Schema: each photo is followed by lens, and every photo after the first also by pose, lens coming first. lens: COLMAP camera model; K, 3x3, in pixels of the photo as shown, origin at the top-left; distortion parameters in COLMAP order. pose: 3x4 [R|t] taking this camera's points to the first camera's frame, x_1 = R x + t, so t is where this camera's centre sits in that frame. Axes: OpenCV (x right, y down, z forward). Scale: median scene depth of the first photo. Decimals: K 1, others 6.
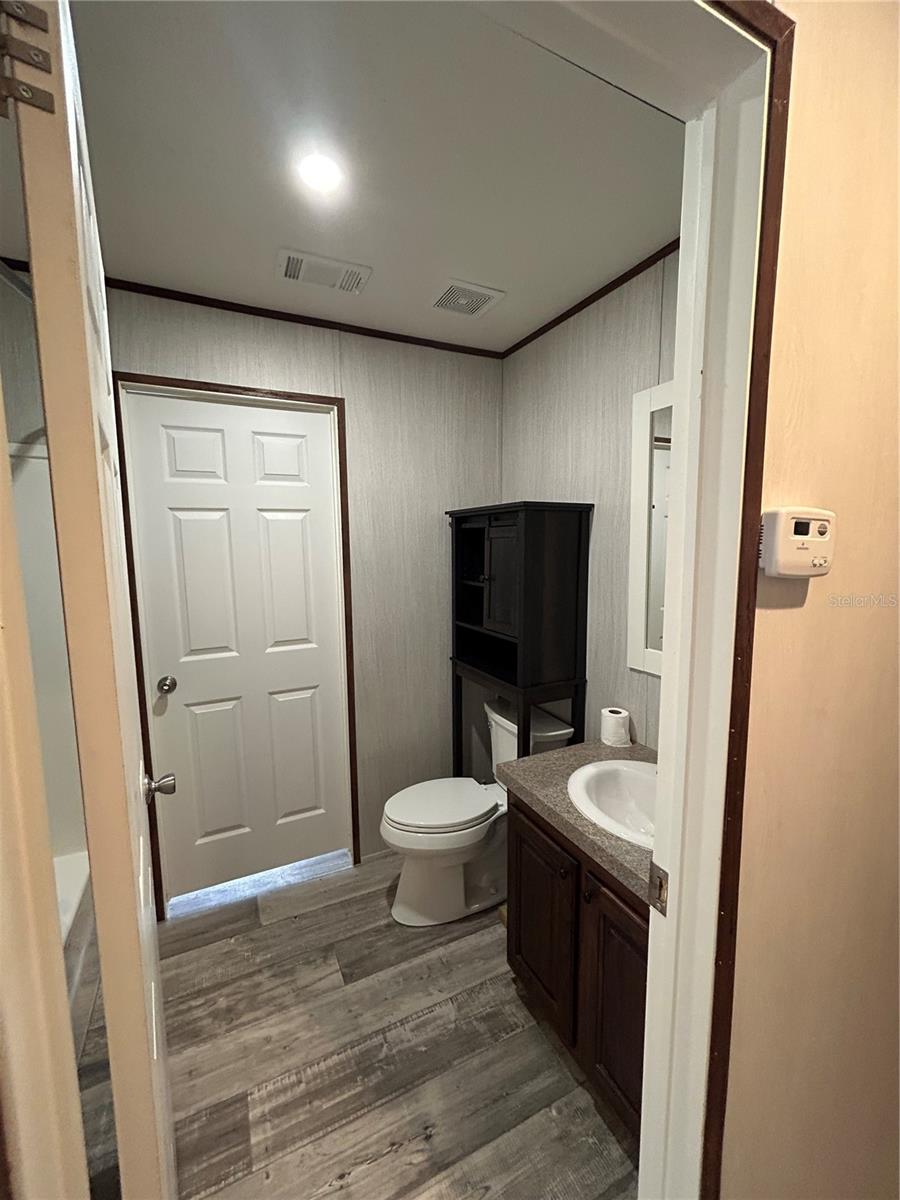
lens RADIAL K [[481.1, 0, 454.0], [0, 481.1, 601.9], [0, 0, 1]] dist [0.008390, -0.001657]
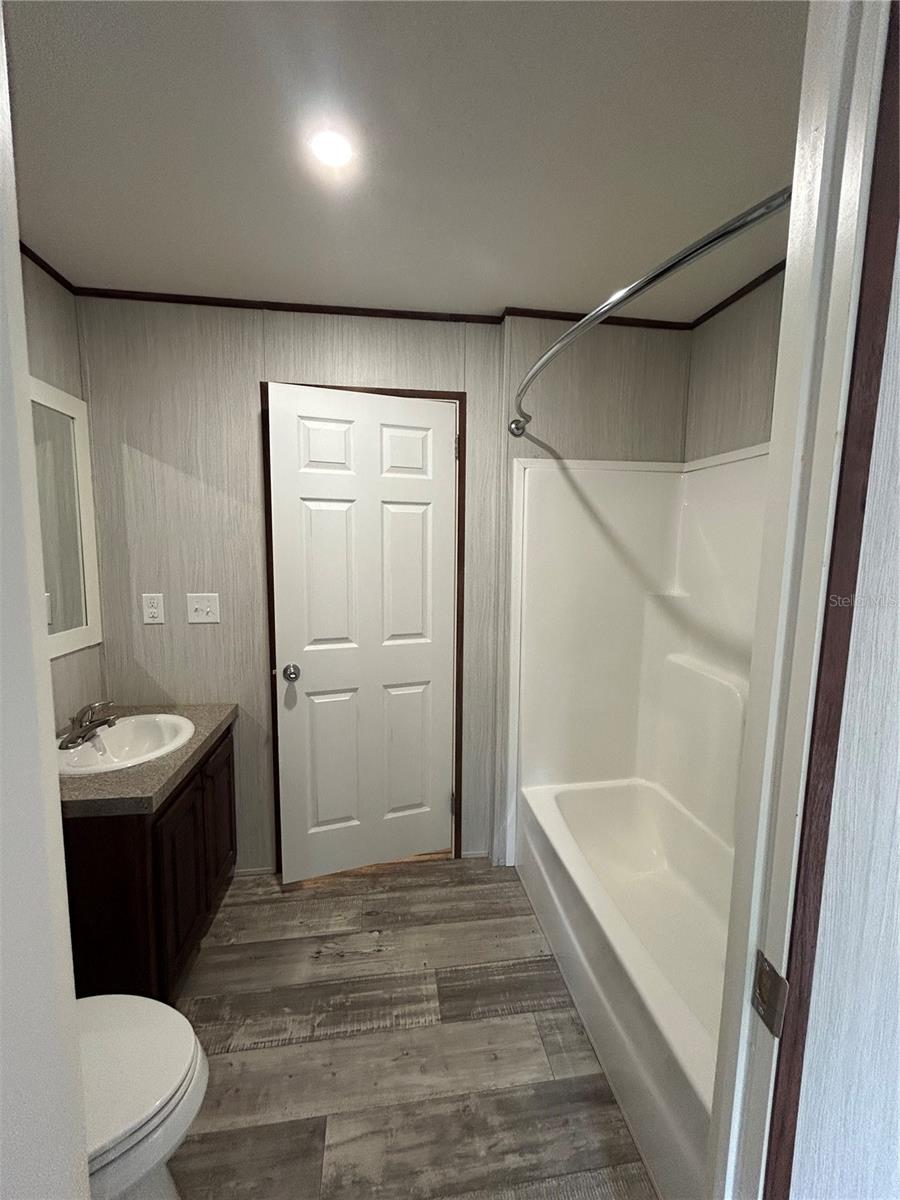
lens RADIAL K [[481.1, 0, 452.5], [0, 481.1, 604.0], [0, 0, 1]] dist [0.008390, -0.001657]
pose [[-0.949182, -0.048526, 0.310963, -0.690239], [0.024562, 0.973607, 0.226905, -0.164661], [-0.313767, 0.223012, -0.922939, 1.659824]]
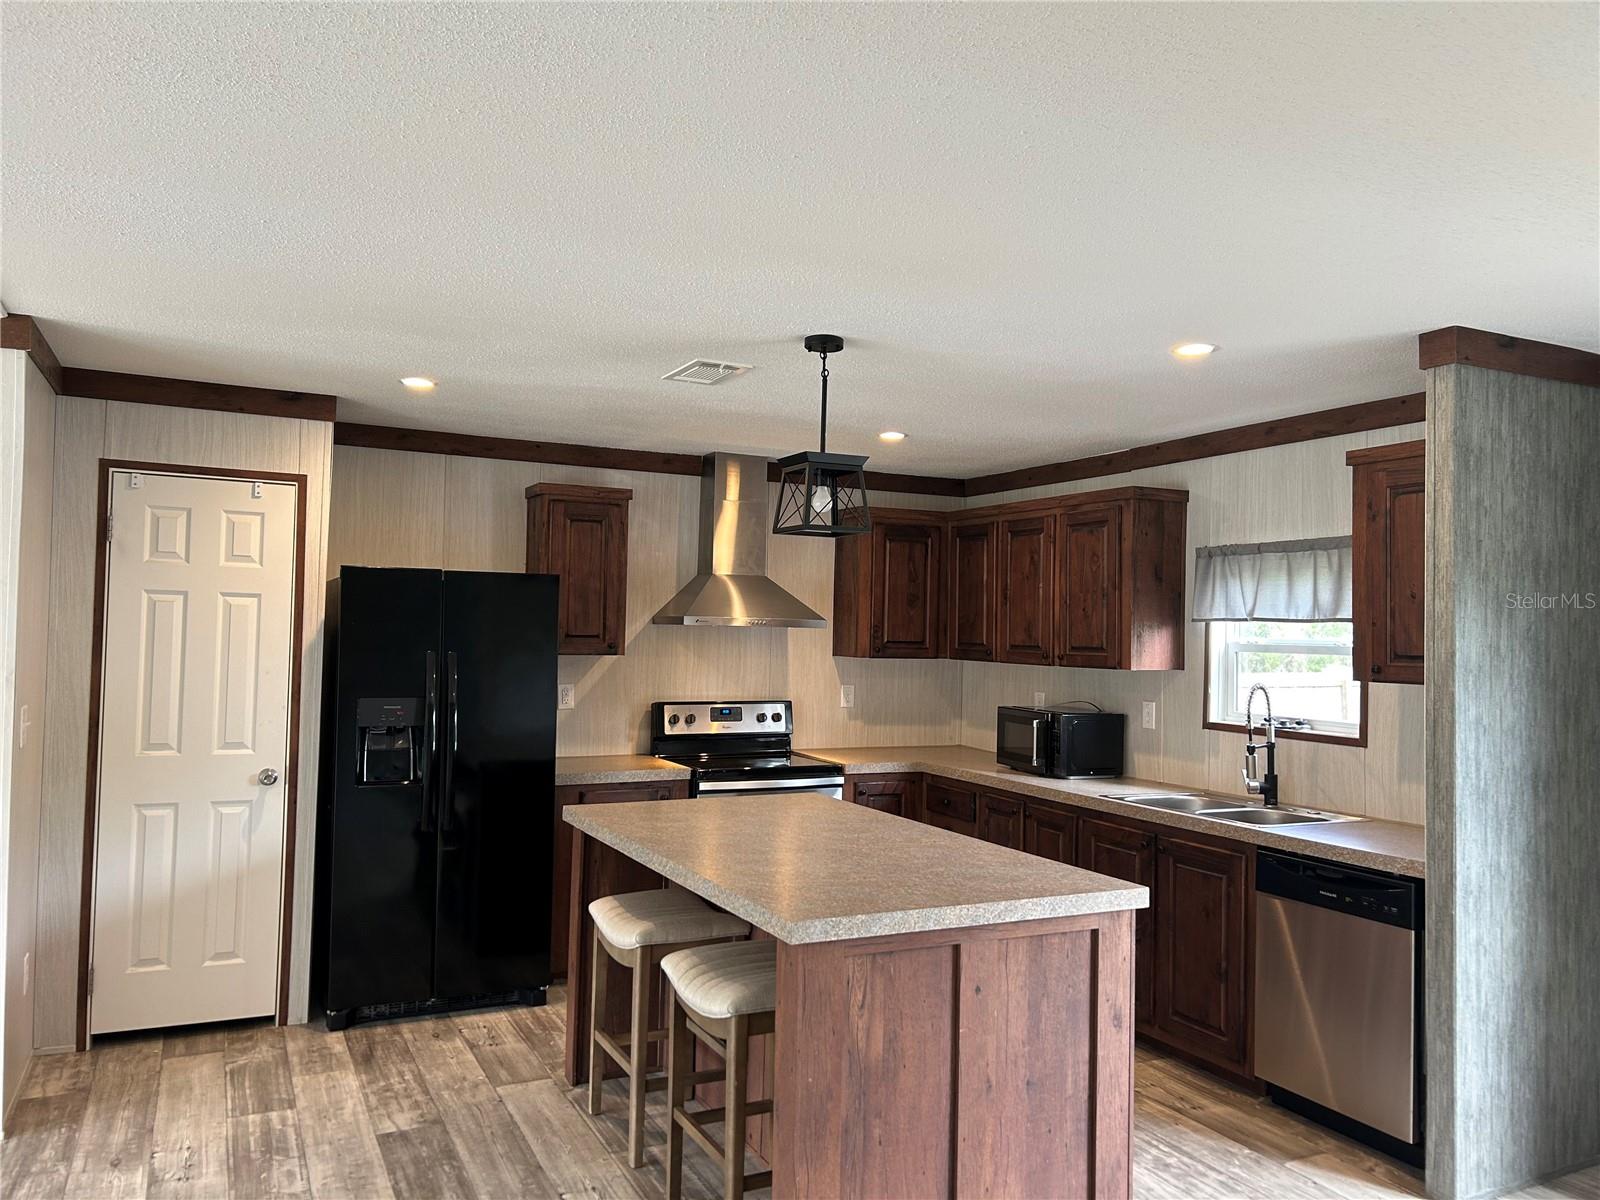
lens RADIAL K [[1209.8, 0, 819.3], [0, 1209.8, 610.1], [0, 0, 1]] dist [0.009505, -0.016703]
pose [[0.004402, -0.029144, -0.999566, 2.258233], [-0.129591, 0.991130, -0.029469, -0.204833], [0.991558, 0.129664, 0.000586, 1.900663]]
